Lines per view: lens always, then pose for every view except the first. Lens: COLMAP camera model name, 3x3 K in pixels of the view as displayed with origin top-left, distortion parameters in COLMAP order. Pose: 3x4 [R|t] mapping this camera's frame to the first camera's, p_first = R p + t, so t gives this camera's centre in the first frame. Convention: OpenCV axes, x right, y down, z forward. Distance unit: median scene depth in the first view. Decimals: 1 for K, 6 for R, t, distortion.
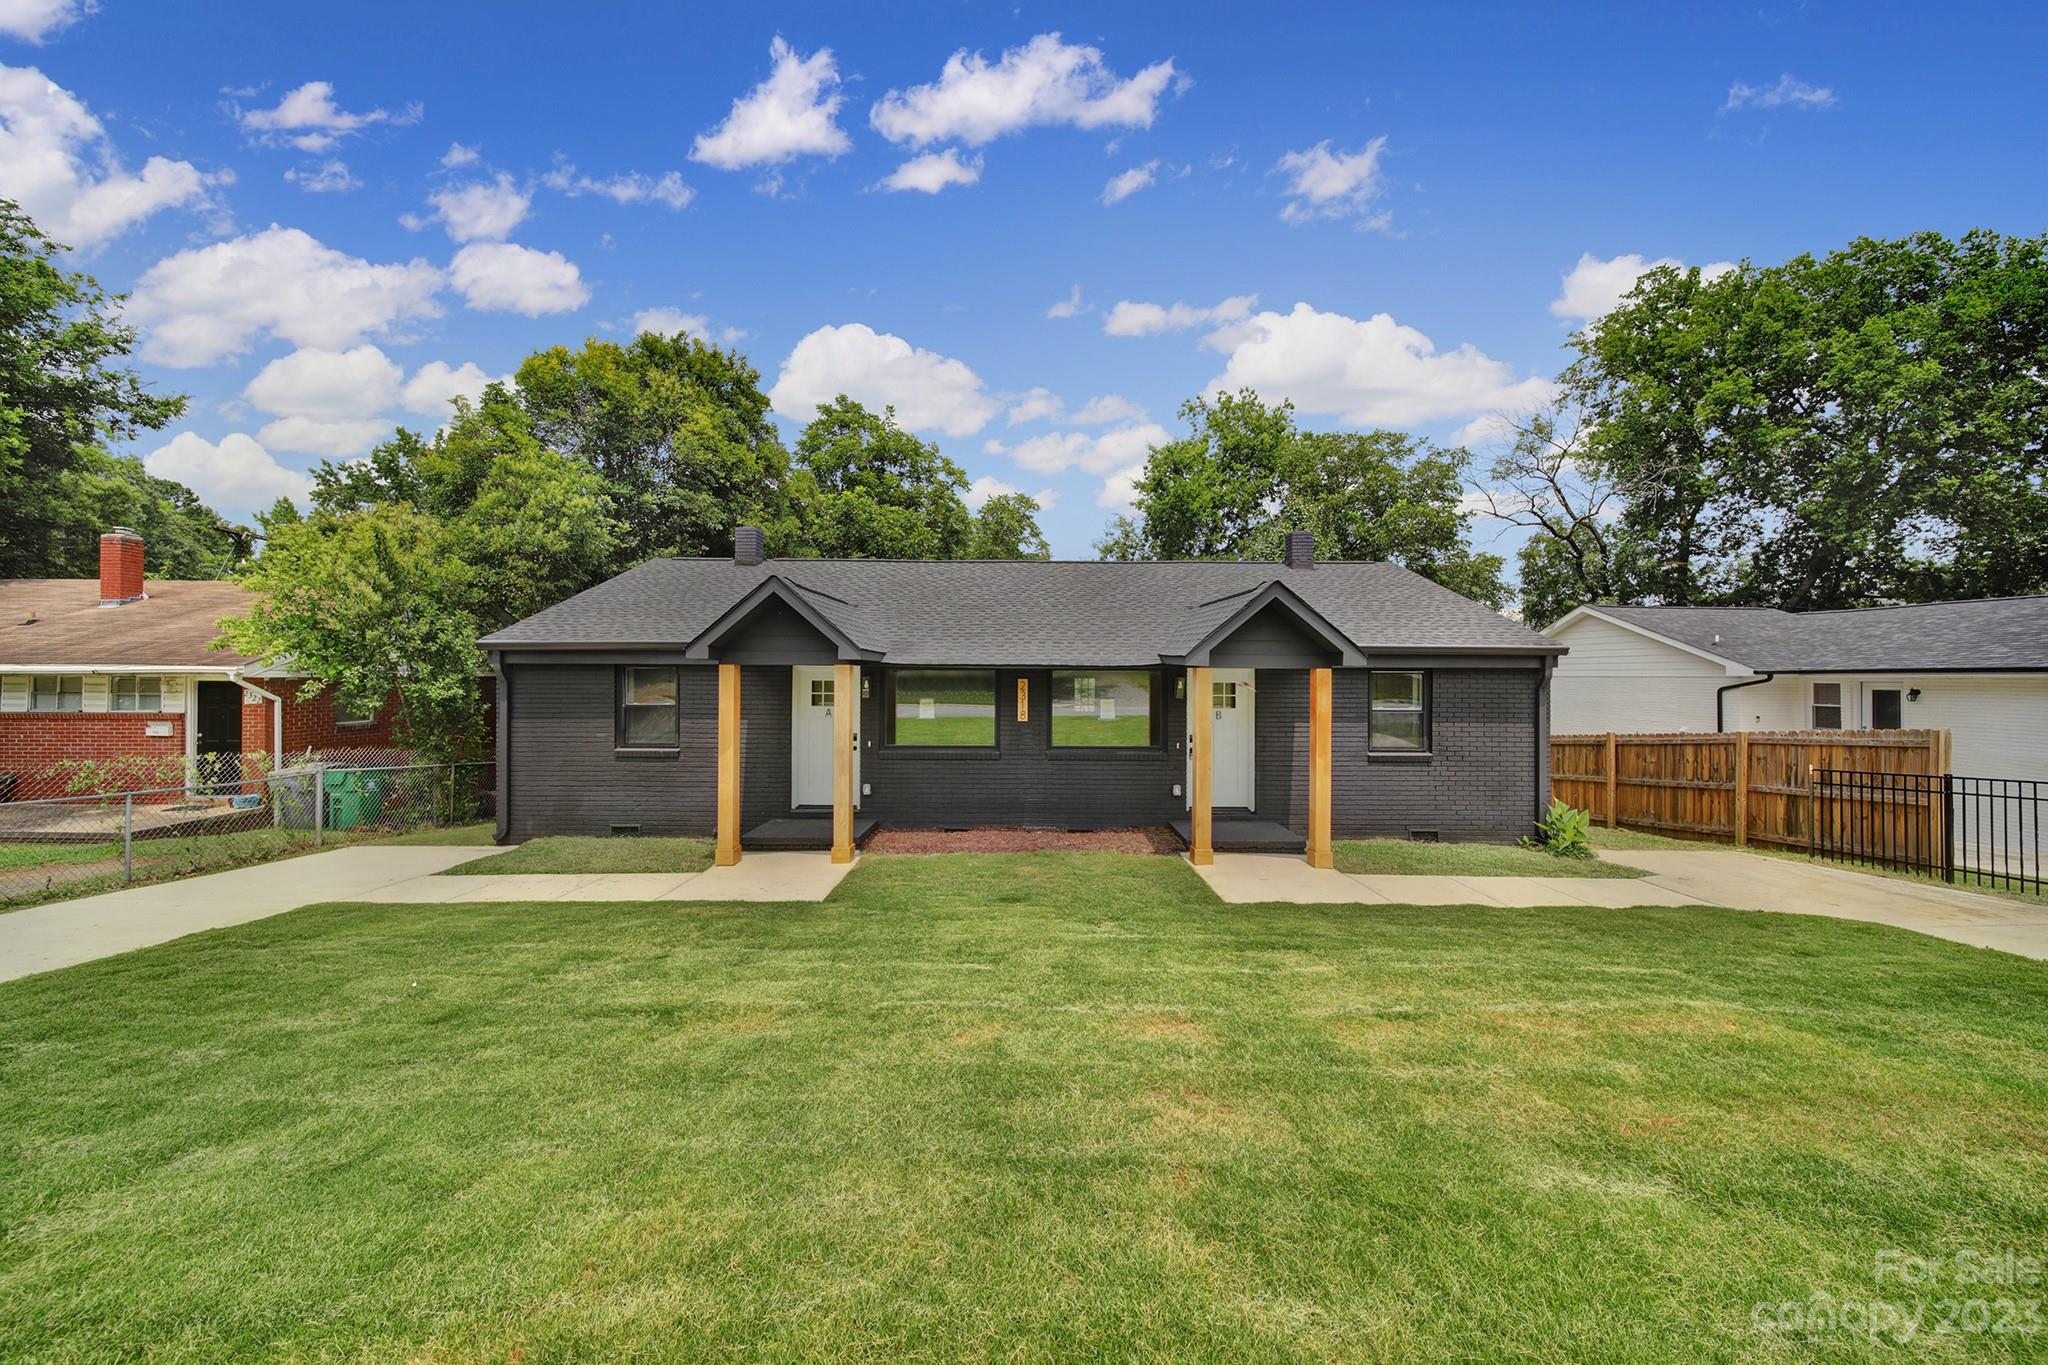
lens RADIAL K [[725.7, 0, 1035.6], [0, 725.7, 686.0], [0, 0, 1]] dist [-0.002114, -0.000114]
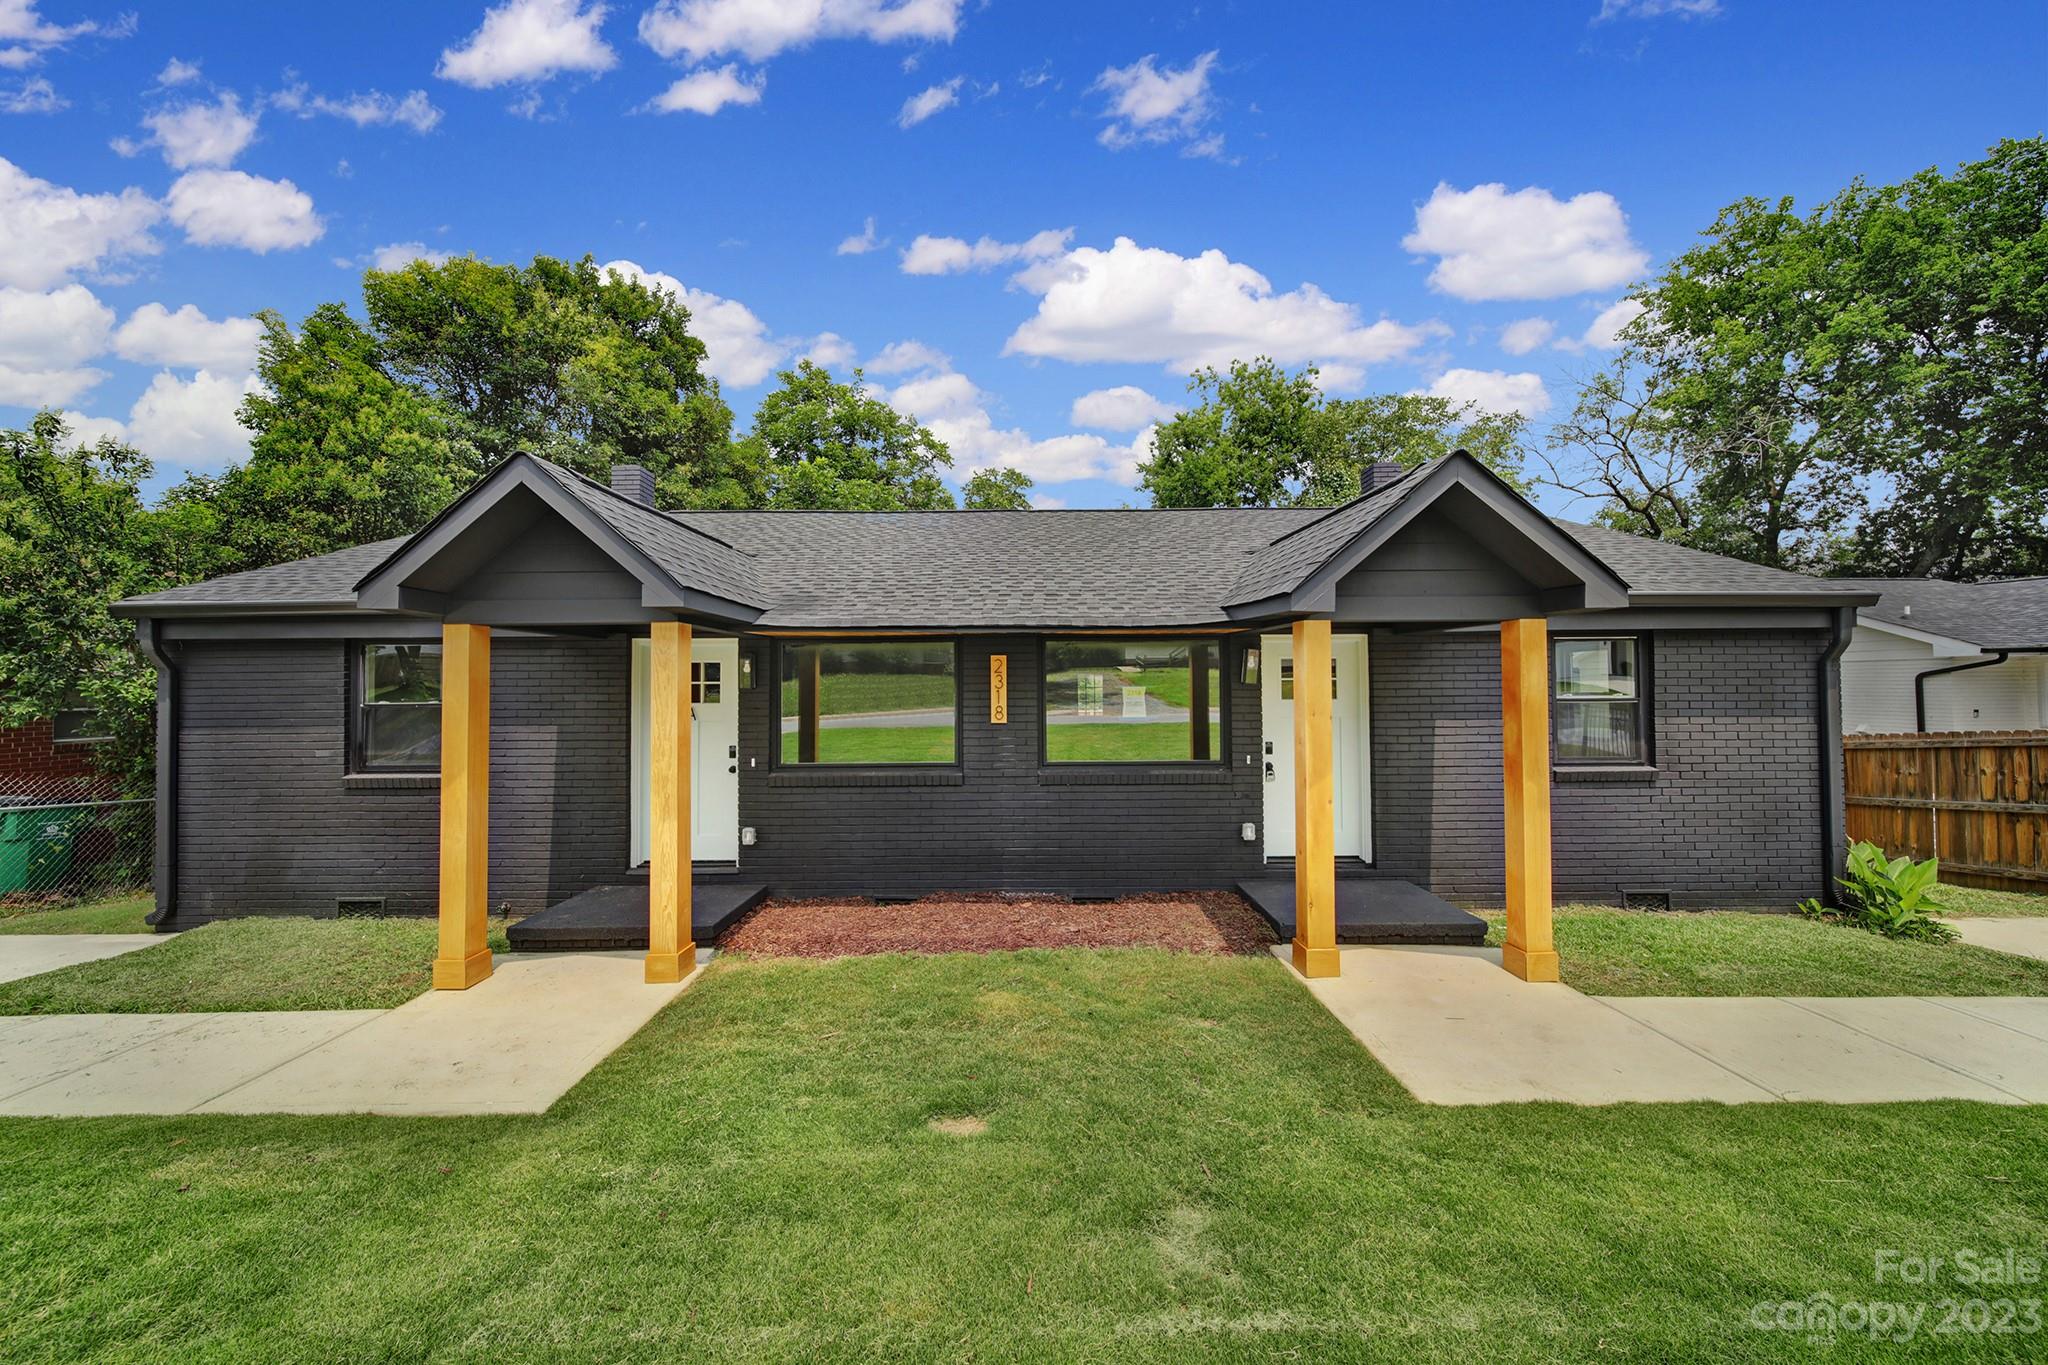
lens RADIAL K [[725.7, 0, 1035.6], [0, 725.7, 686.0], [0, 0, 1]] dist [-0.002114, -0.000114]
pose [[0.999932, -0.011528, 0.001905, 0.008035], [0.011557, 0.999810, -0.015685, 0.016832], [-0.001724, 0.015706, 0.999875, 0.236553]]
